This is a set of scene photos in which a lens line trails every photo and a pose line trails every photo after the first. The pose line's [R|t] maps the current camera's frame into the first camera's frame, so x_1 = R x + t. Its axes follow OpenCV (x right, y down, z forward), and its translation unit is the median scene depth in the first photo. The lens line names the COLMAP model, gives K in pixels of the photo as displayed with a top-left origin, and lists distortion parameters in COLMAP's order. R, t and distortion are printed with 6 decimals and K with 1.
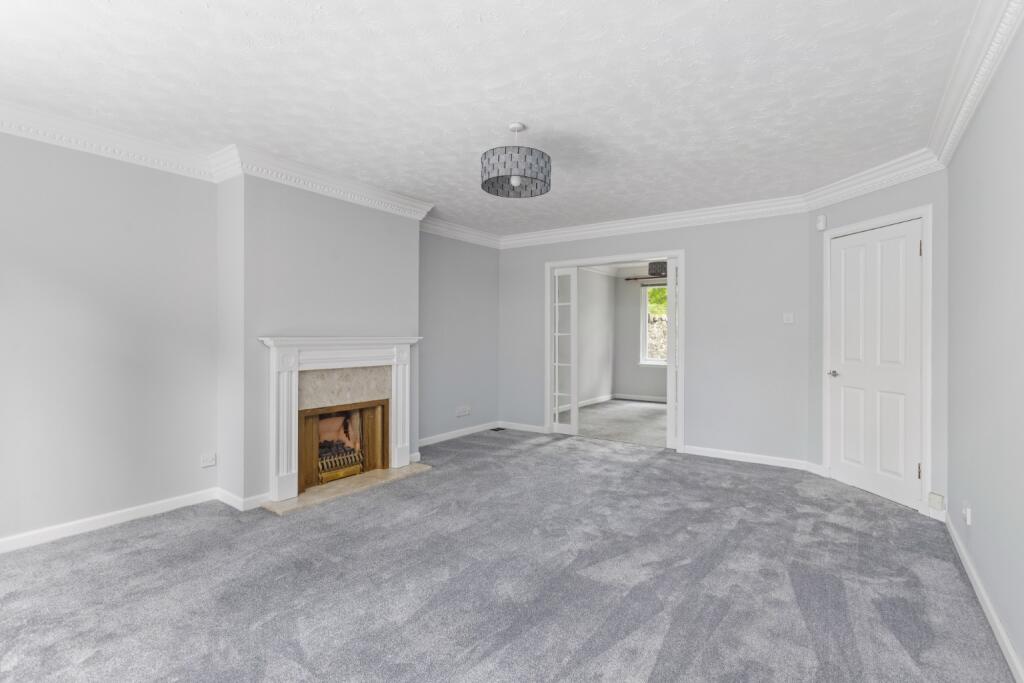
lens RADIAL K [[491.6, 0, 511.2], [0, 491.6, 338.6], [0, 0, 1]] dist [-0.001014, 0.002149]
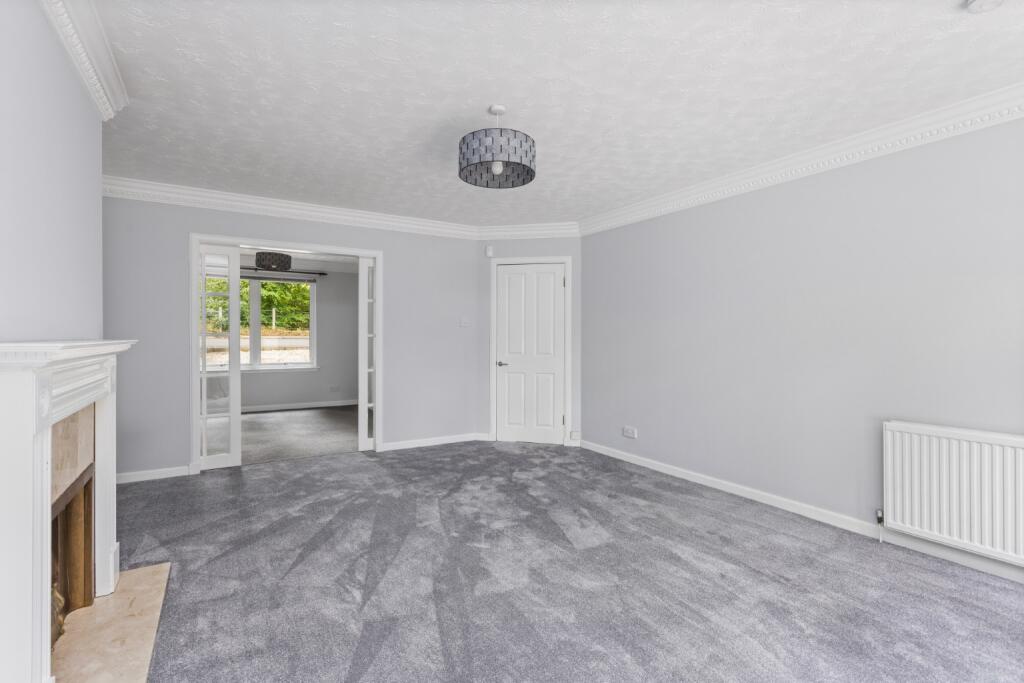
lens RADIAL K [[491.6, 0, 513.6], [0, 491.6, 338.4], [0, 0, 1]] dist [-0.001014, 0.002149]
pose [[0.383414, -0.004262, 0.923567, -0.738734], [0.006686, 0.999976, 0.001839, -0.002433], [-0.923552, 0.005470, 0.383433, 0.549358]]
